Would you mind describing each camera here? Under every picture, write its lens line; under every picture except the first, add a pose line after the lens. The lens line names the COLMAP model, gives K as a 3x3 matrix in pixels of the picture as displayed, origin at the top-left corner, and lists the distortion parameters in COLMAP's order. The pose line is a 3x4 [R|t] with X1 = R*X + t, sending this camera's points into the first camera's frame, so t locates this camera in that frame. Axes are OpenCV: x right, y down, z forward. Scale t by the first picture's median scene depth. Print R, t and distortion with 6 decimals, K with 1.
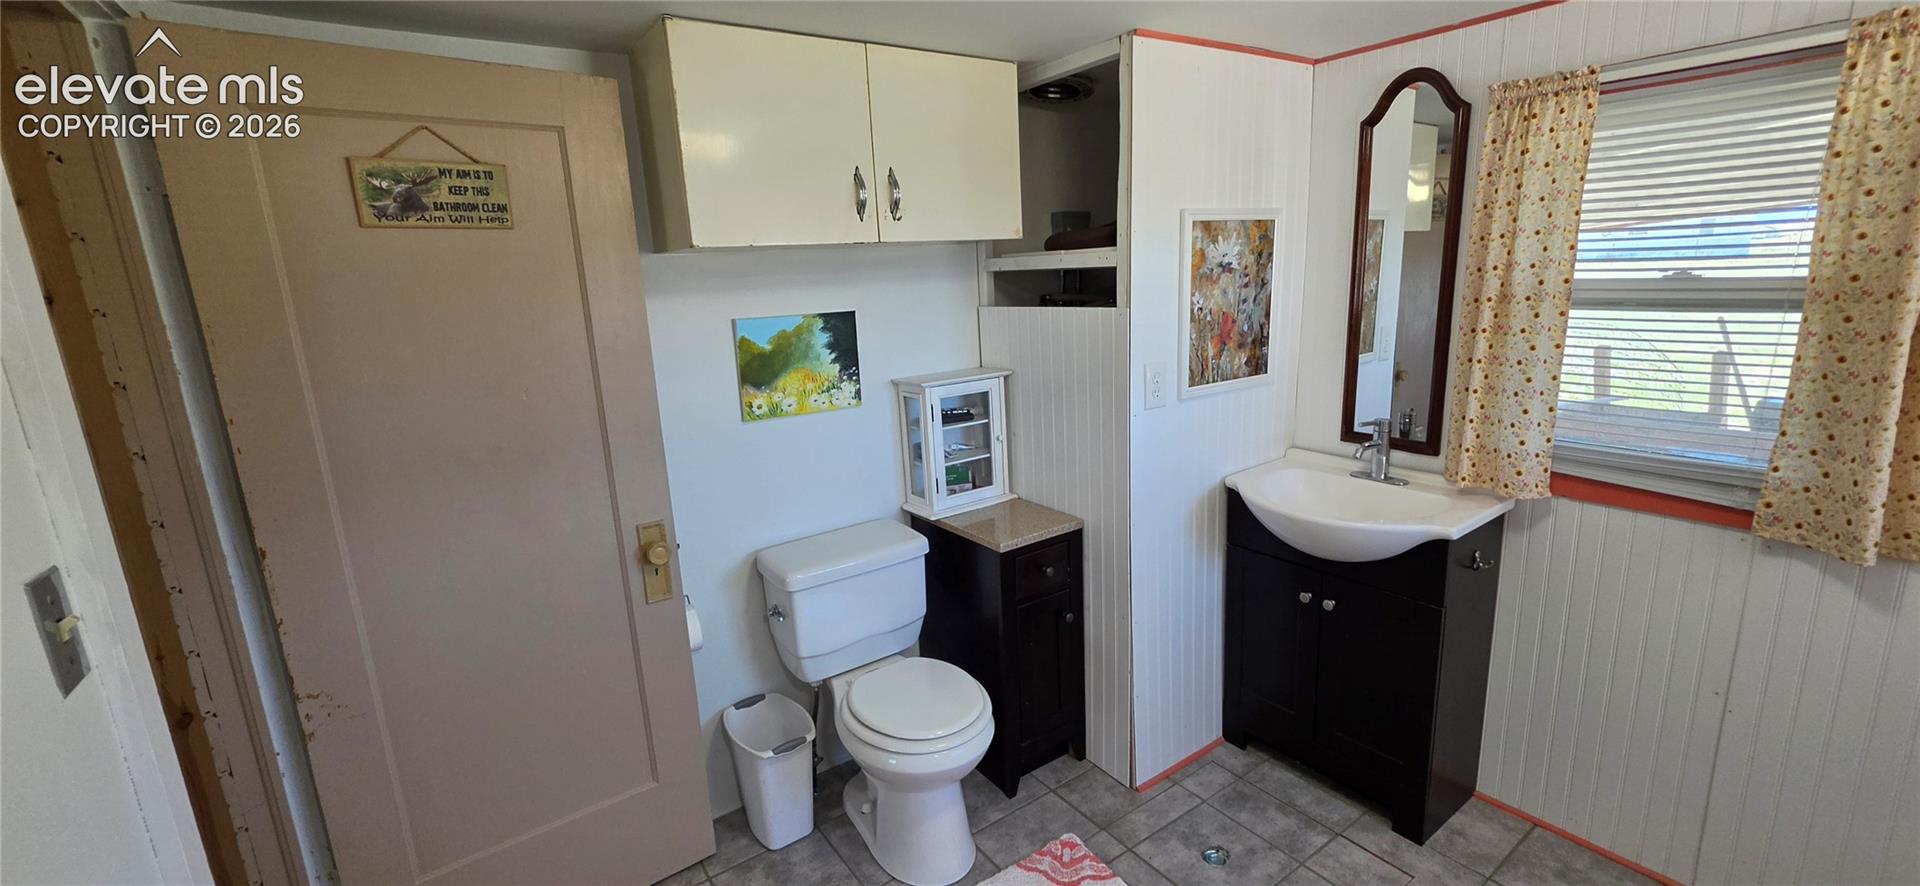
lens RADIAL K [[769.3, 0, 962.8], [0, 769.3, 442.6], [0, 0, 1]] dist [-0.006376, 0.002396]
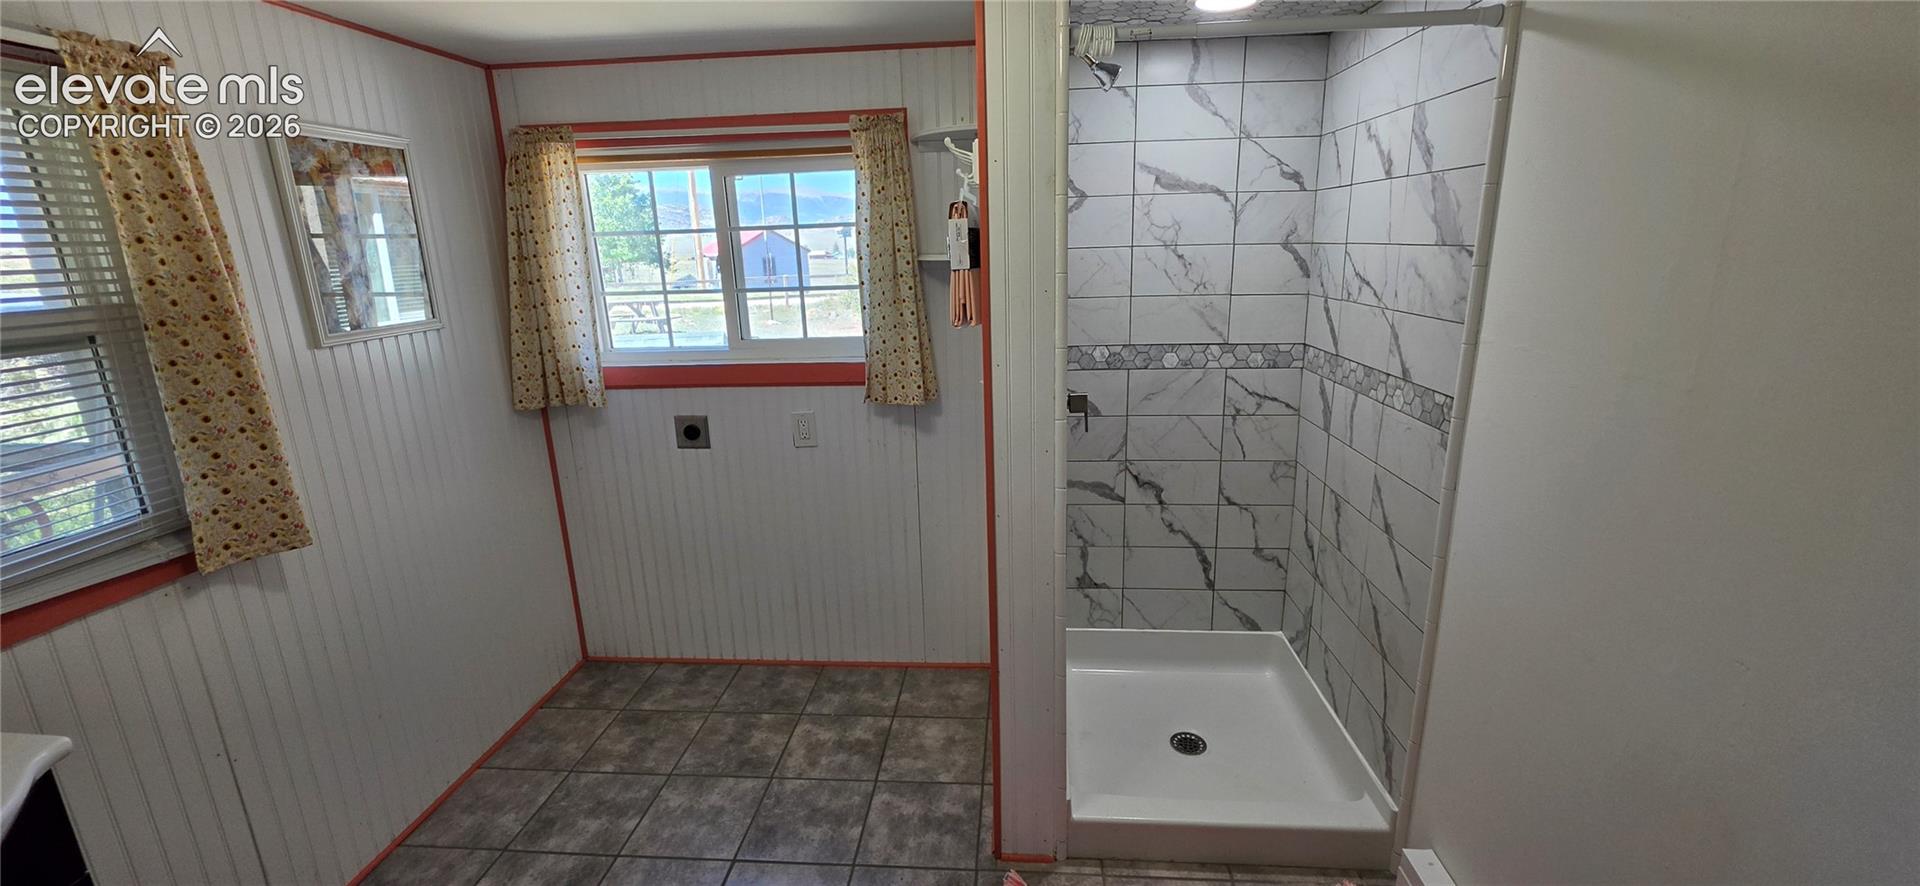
lens RADIAL K [[769.3, 0, 956.9], [0, 769.3, 436.5], [0, 0, 1]] dist [-0.006376, 0.002396]
pose [[-0.763403, -0.098670, 0.638342, -0.198517], [0.198471, 0.904623, 0.377183, -0.154208], [-0.614675, 0.414635, -0.671008, 0.743010]]
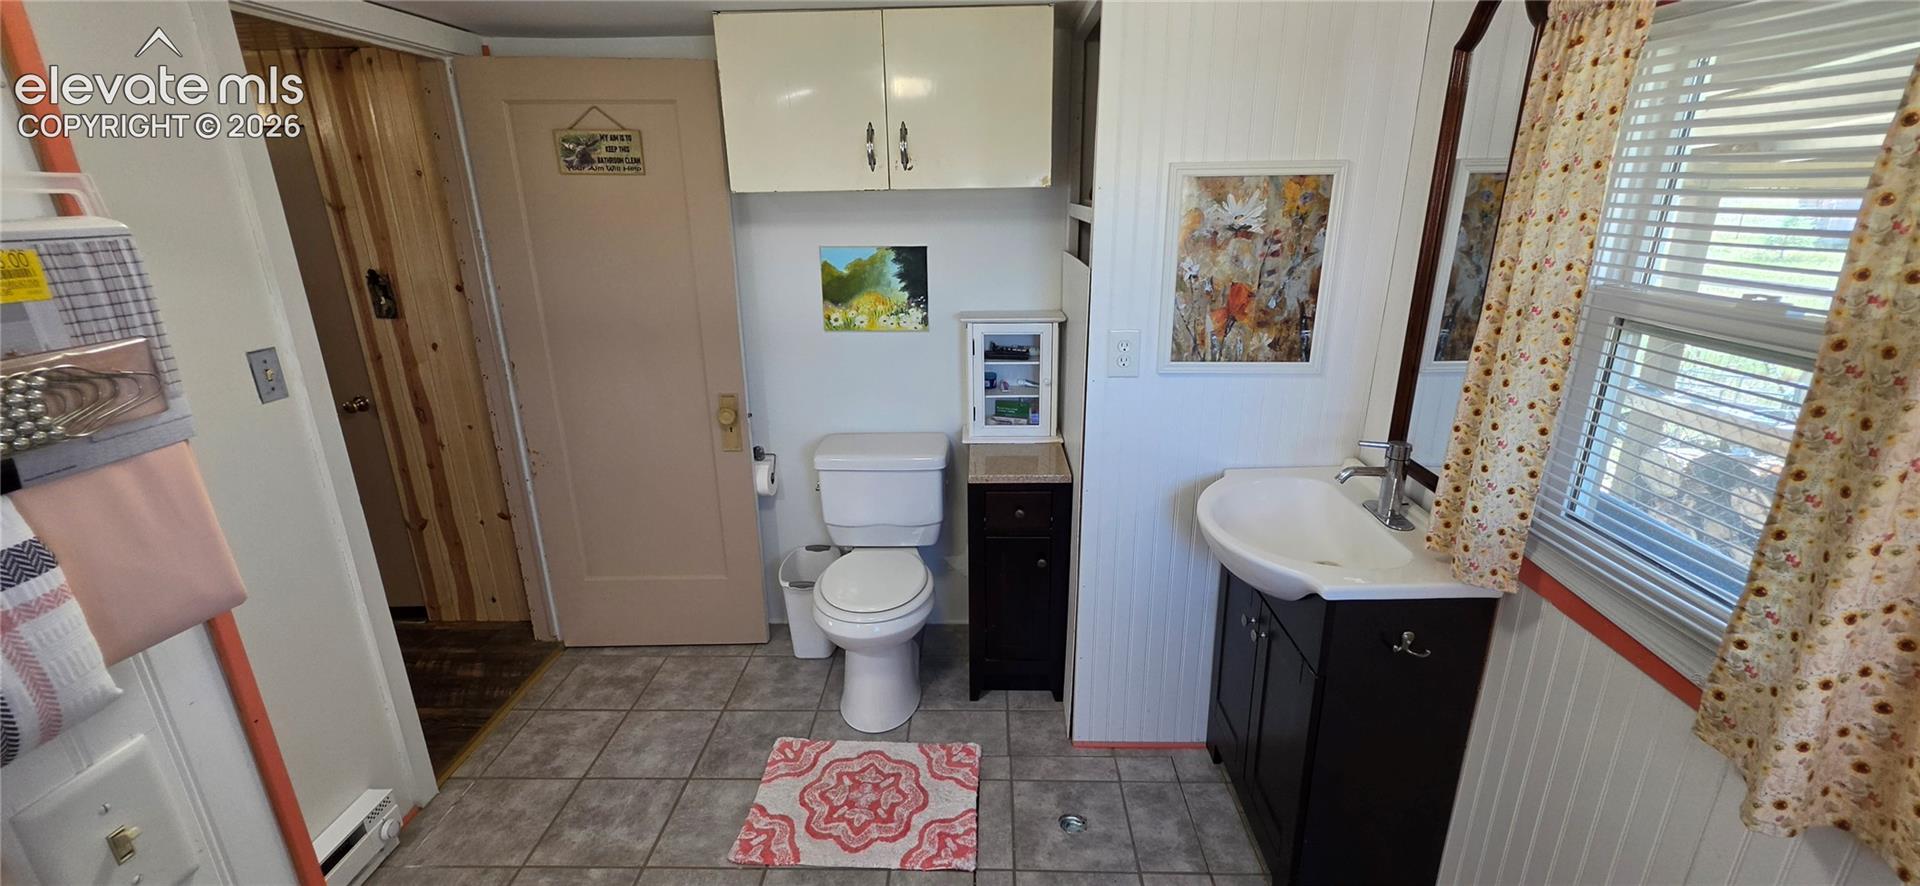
lens RADIAL K [[769.3, 0, 974.1], [0, 769.3, 440.6], [0, 0, 1]] dist [-0.006376, 0.002396]
pose [[0.801923, 0.221711, -0.554765, 0.637841], [-0.156666, 0.974134, 0.162847, -0.093015], [0.576520, -0.043678, 0.815915, 0.113038]]
